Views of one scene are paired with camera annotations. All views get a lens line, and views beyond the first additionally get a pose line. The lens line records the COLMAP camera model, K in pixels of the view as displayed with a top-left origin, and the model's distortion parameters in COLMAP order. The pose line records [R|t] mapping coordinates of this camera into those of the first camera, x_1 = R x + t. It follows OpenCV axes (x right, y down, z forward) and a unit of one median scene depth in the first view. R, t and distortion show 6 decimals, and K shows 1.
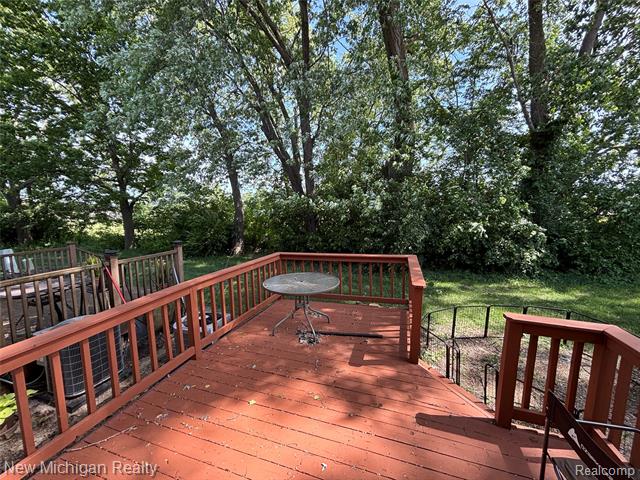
lens RADIAL K [[262.8, 0, 321.3], [0, 262.8, 238.9], [0, 0, 1]] dist [0.004024, 0.000191]
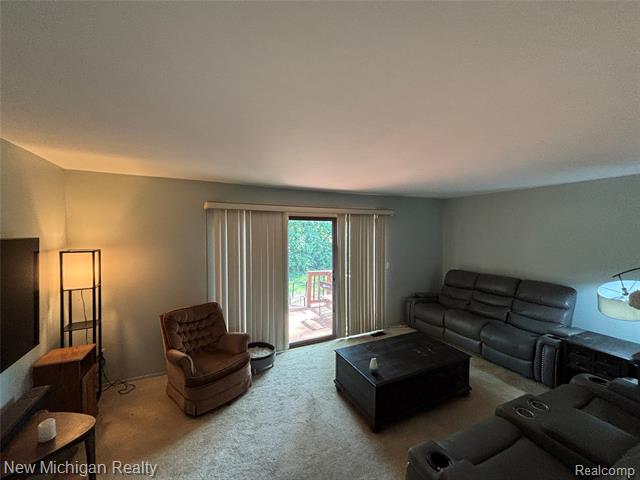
lens RADIAL K [[262.8, 0, 319.9], [0, 262.8, 239.6], [0, 0, 1]] dist [0.004024, 0.000191]
pose [[0.720947, -0.009735, 0.692921, -1.158050], [0.088883, 0.992942, -0.078528, 0.148621], [-0.687266, 0.118204, 0.716724, -1.187747]]
